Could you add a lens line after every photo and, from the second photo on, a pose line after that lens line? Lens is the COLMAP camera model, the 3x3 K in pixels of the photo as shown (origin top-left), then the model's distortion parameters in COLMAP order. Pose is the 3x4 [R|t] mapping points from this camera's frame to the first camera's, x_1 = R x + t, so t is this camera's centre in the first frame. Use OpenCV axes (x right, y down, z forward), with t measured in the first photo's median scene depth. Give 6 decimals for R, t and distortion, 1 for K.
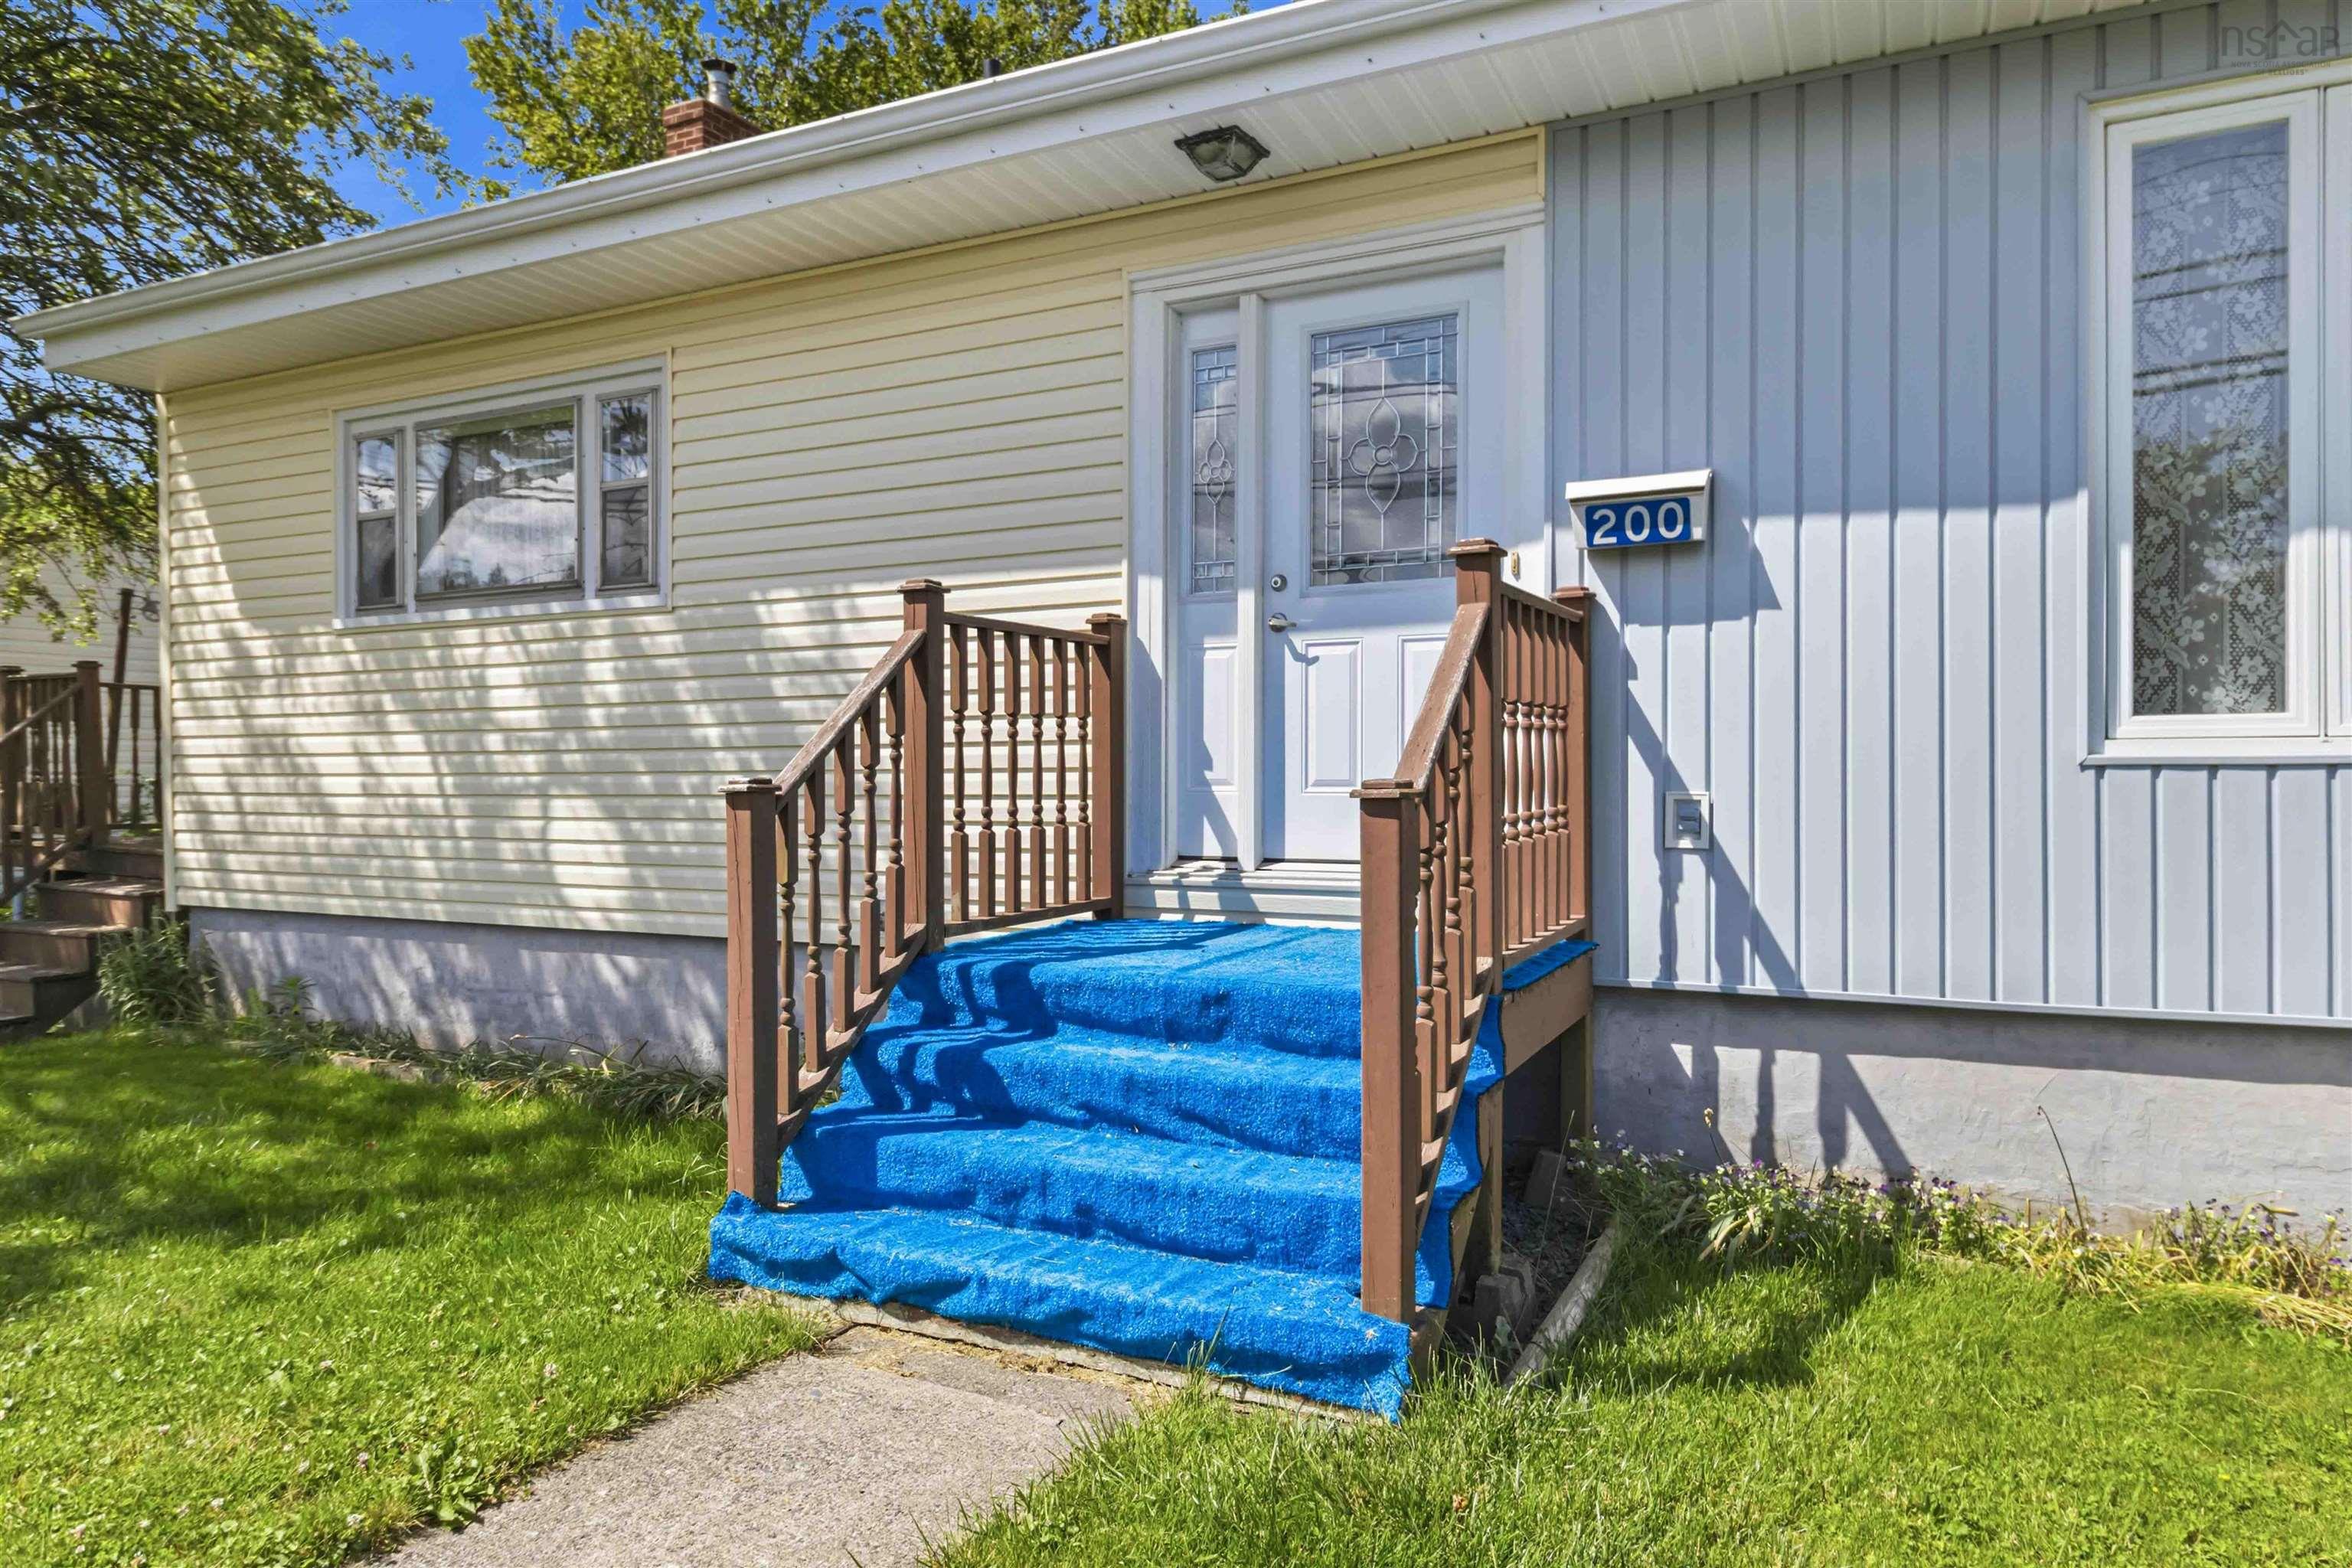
lens RADIAL K [[1489.9, 0, 1176.0], [0, 1489.9, 784.0], [0, 0, 1]] dist [-0.001984, -0.000407]
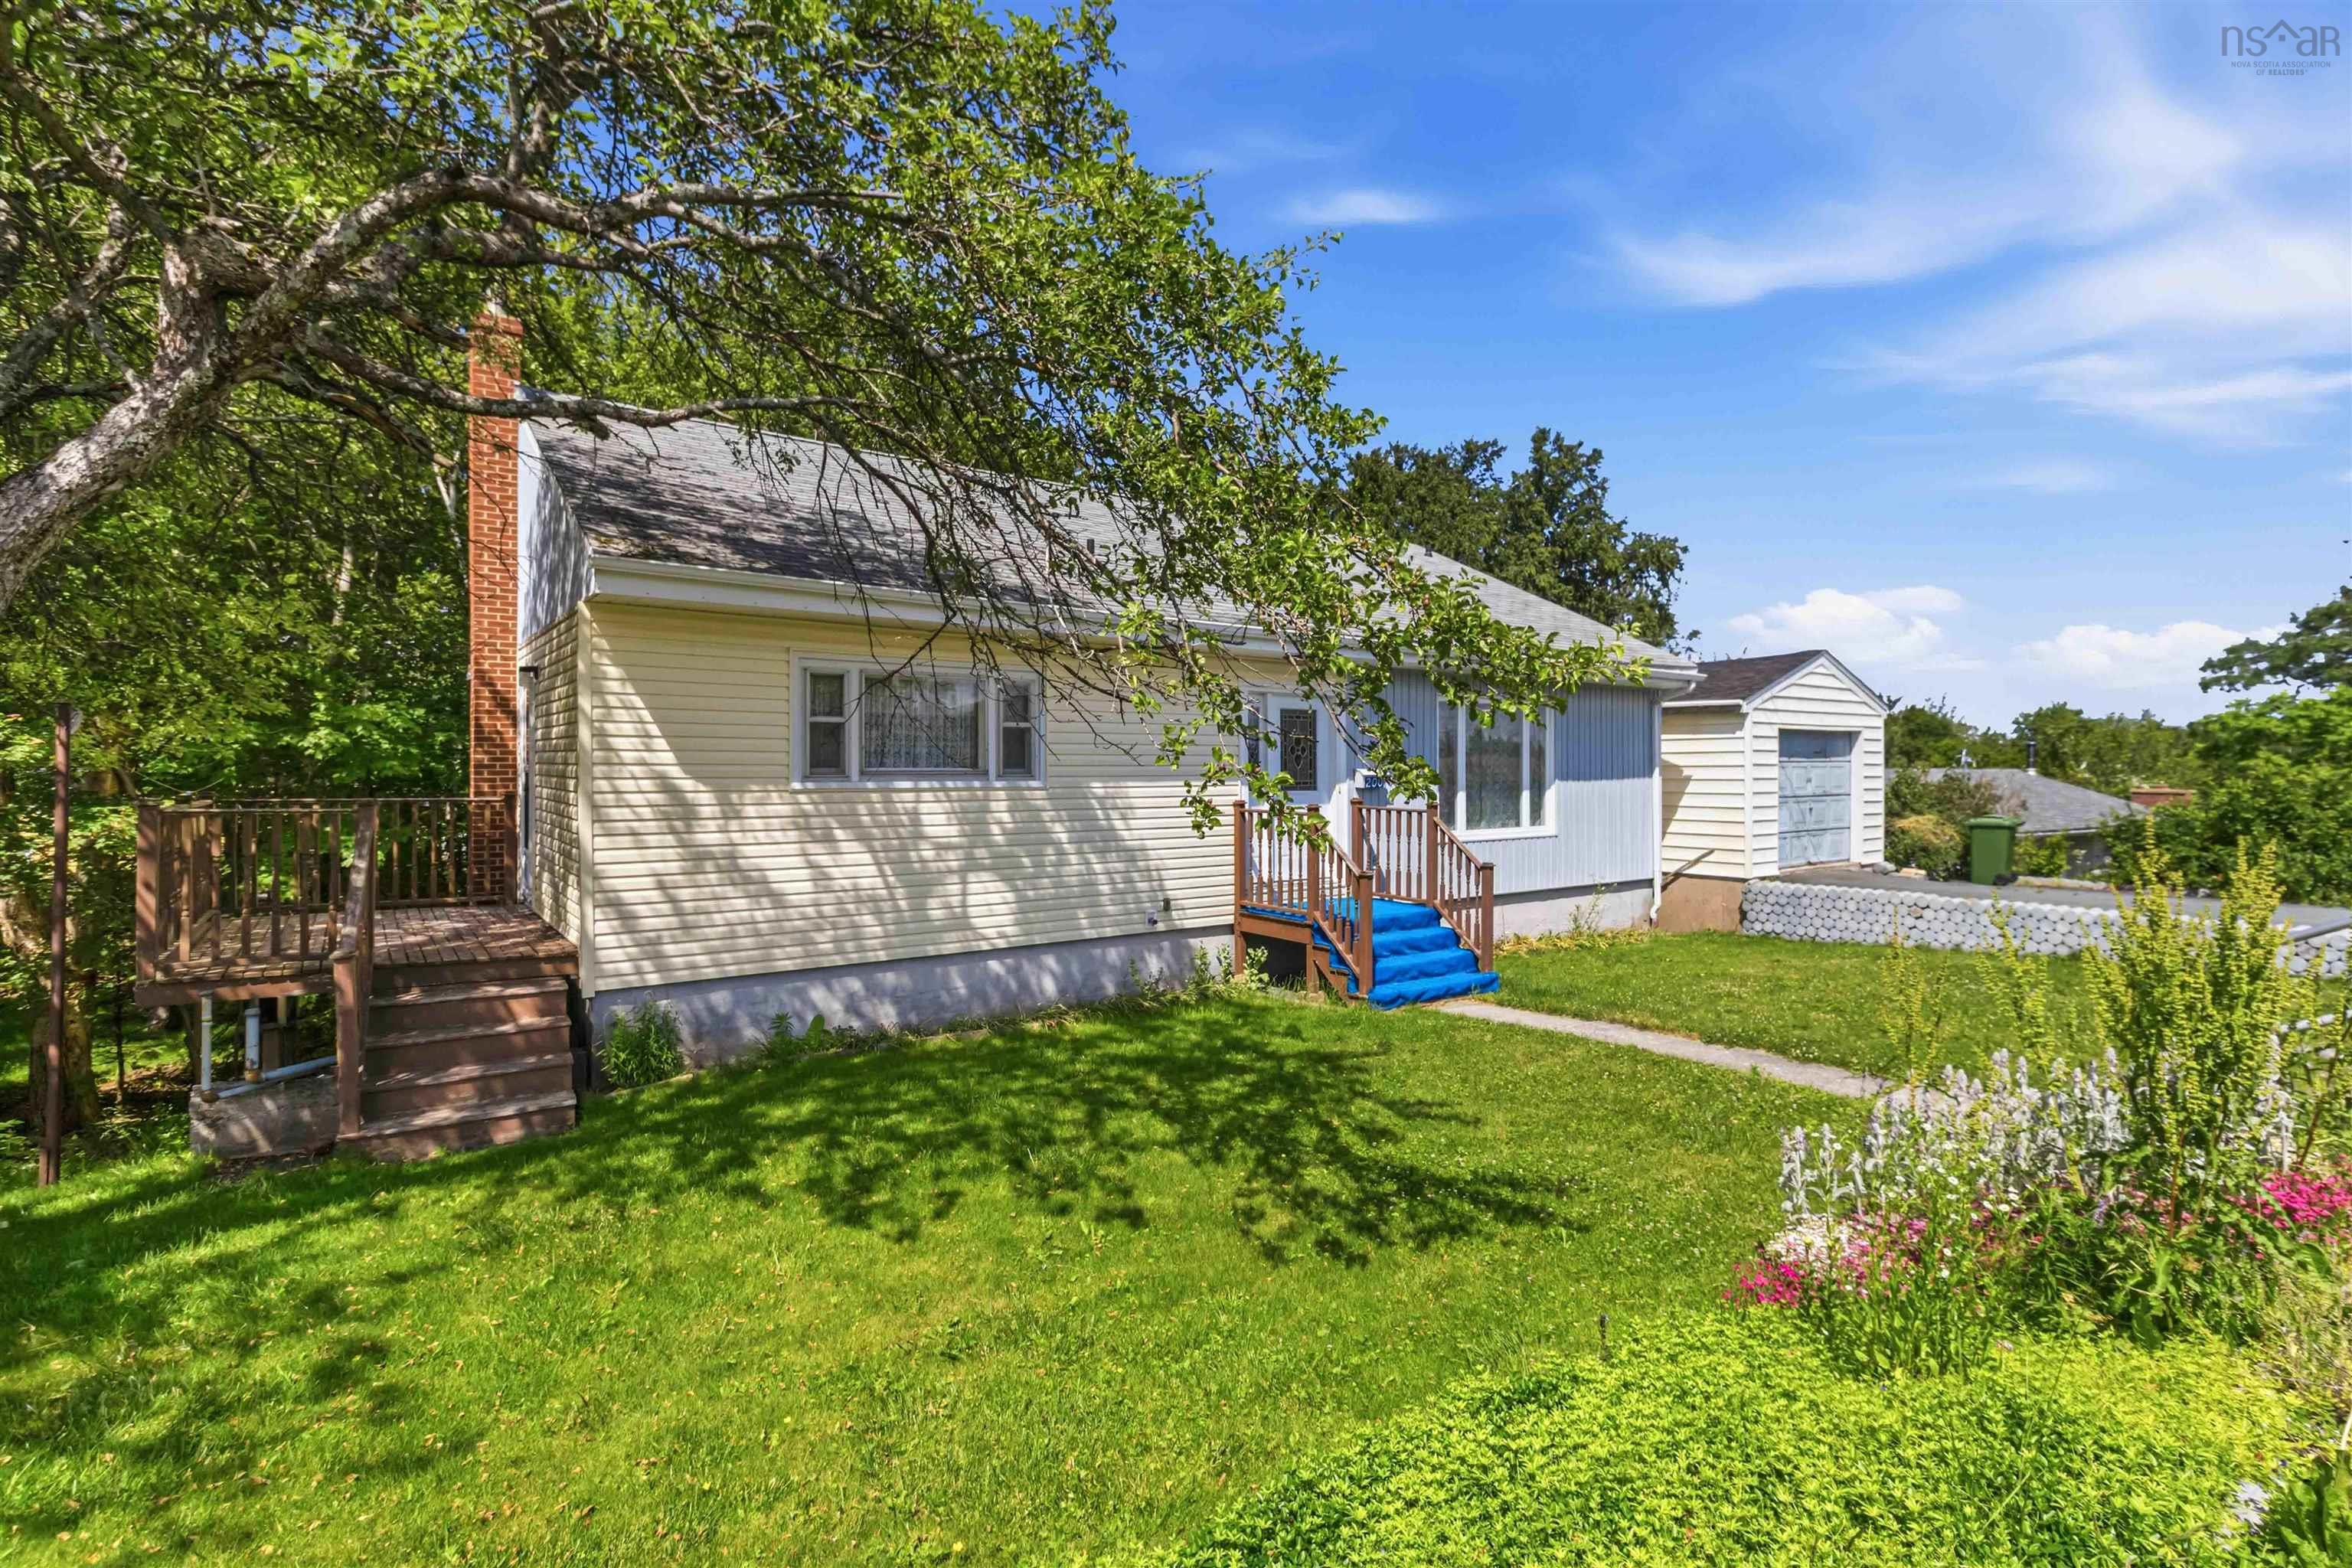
lens RADIAL K [[1150.3, 0, 1176.0], [0, 1150.3, 784.0], [0, 0, 1]] dist [-0.002772, 0.008120]
pose [[0.446076, -0.011797, 0.894917, -2.392145], [0.001911, 0.999923, 0.012229, -0.200136], [-0.894993, -0.003745, 0.446064, 0.158668]]
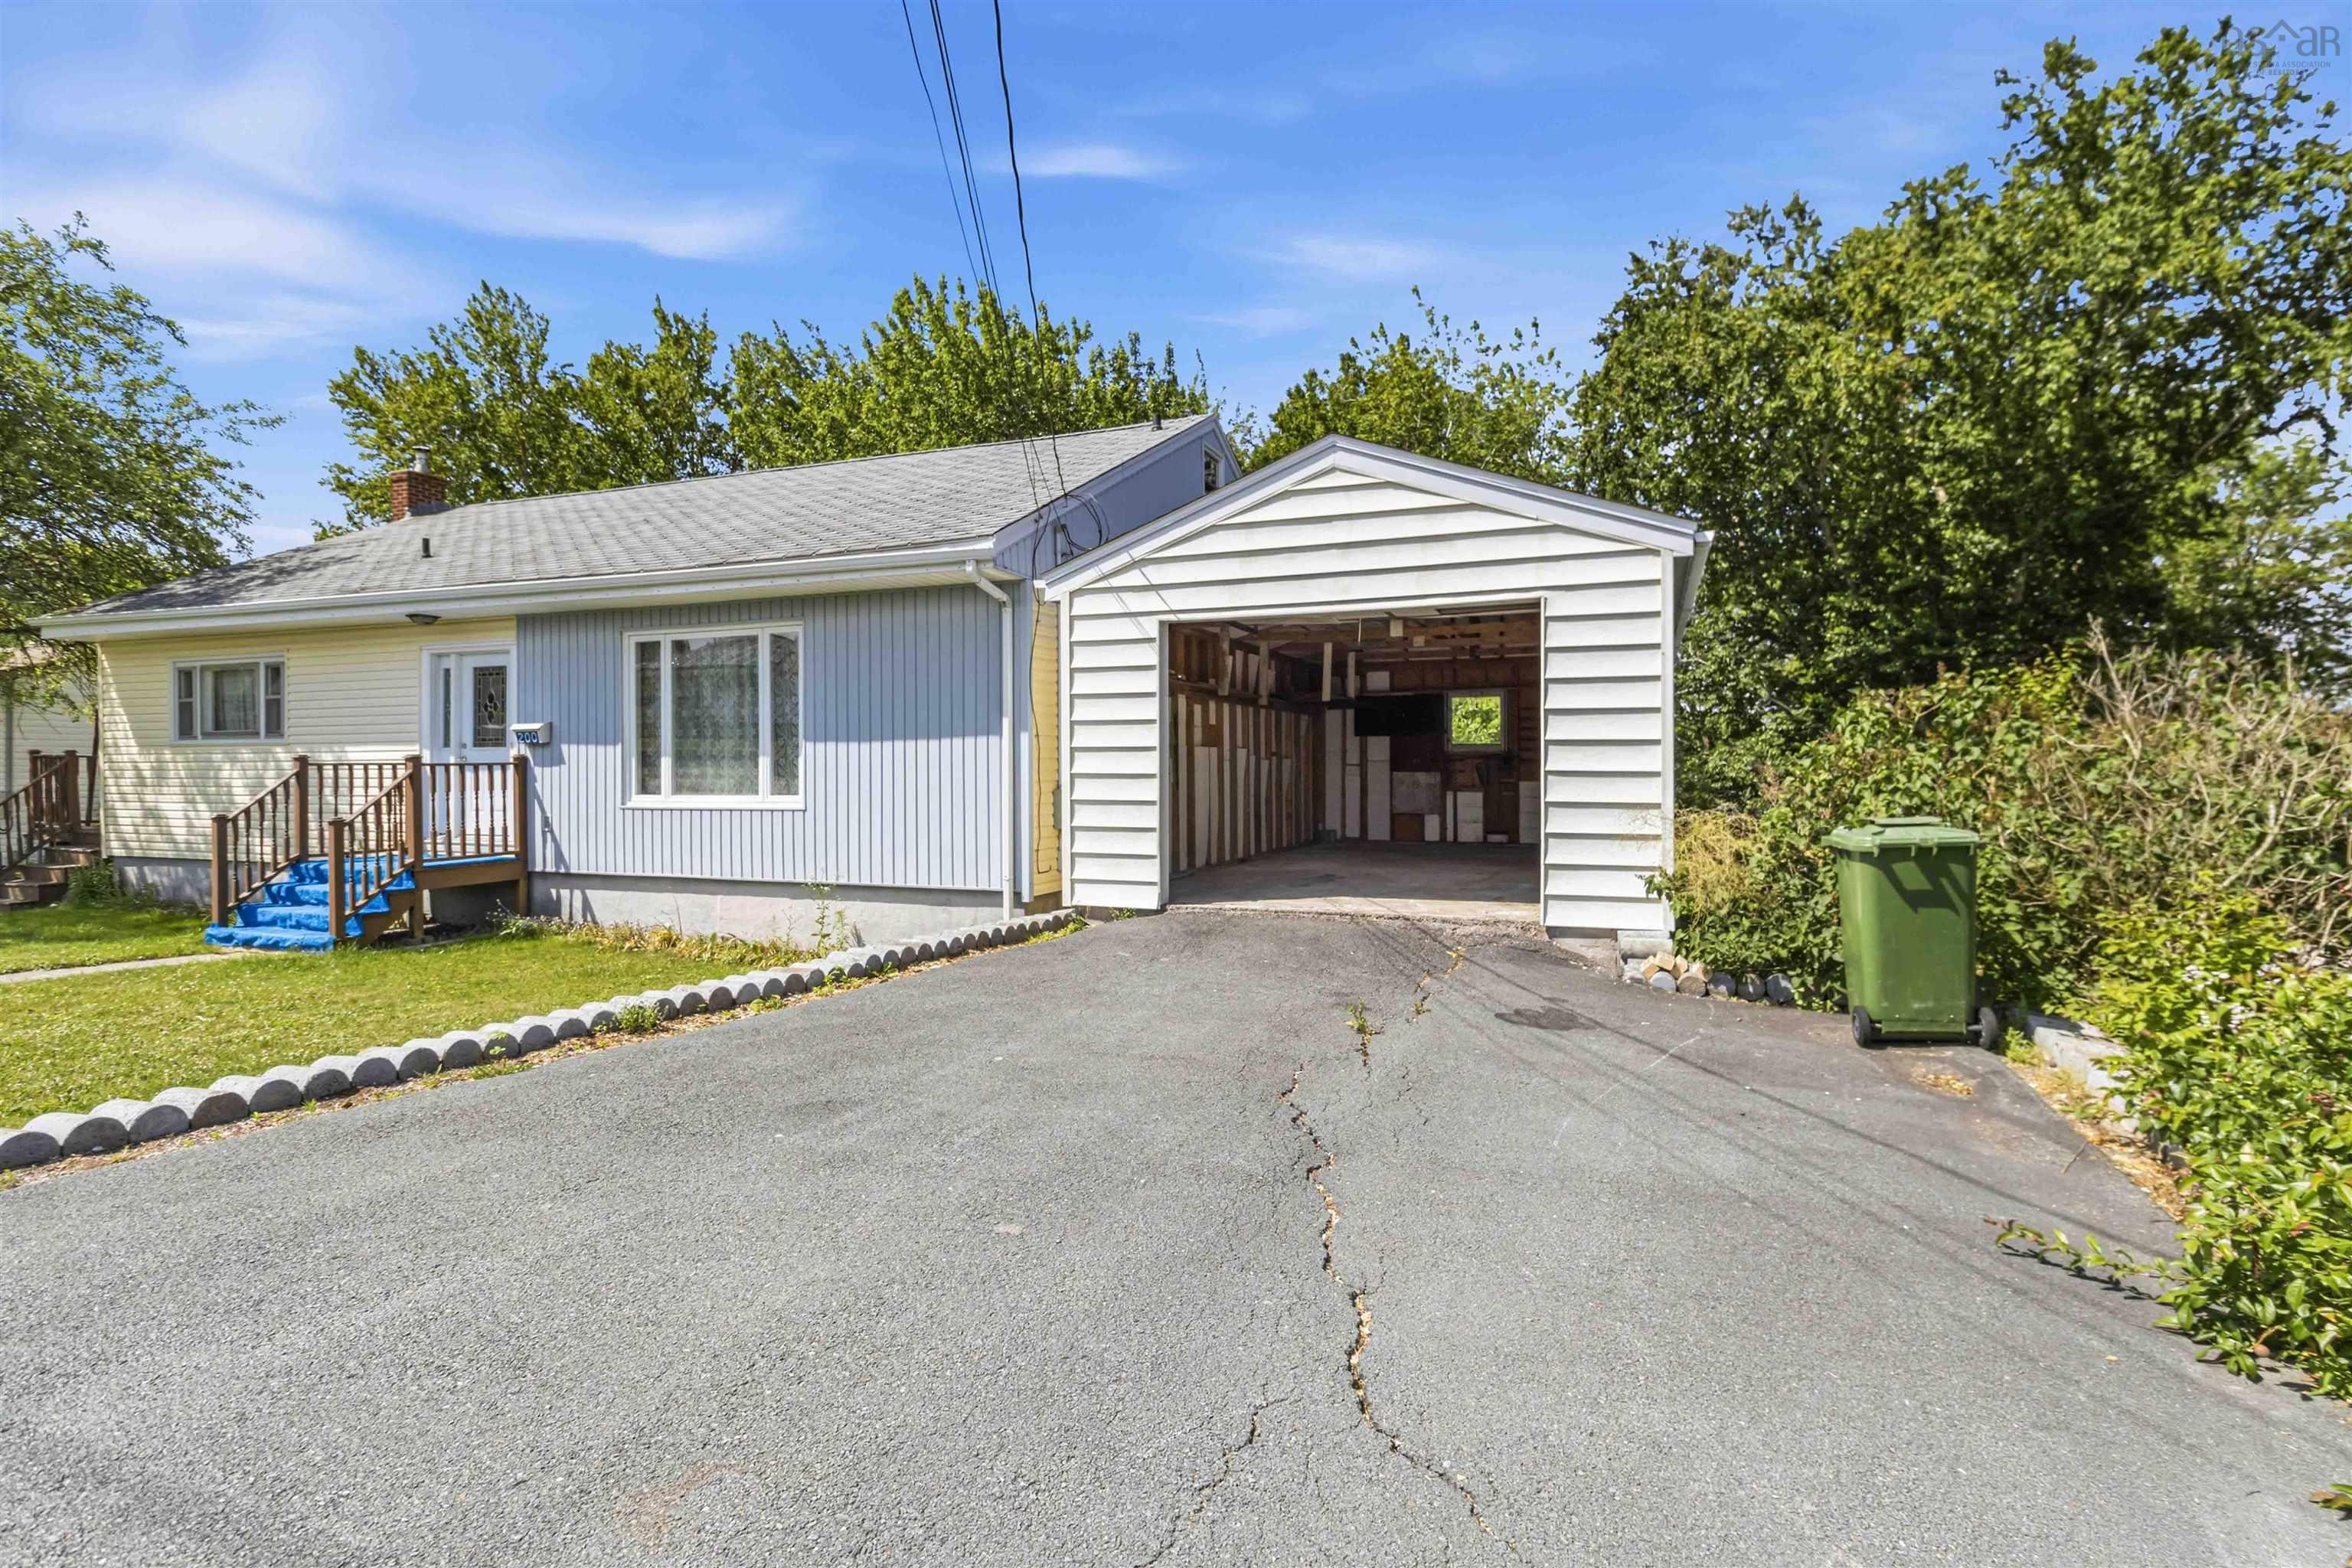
lens RADIAL K [[1150.3, 0, 1176.0], [0, 1150.3, 784.0], [0, 0, 1]] dist [-0.002772, 0.008120]
pose [[0.996076, -0.000168, 0.088500, 1.524163], [-0.000207, 0.999991, 0.004224, -0.076283], [-0.088500, -0.004225, 0.996067, -1.743564]]
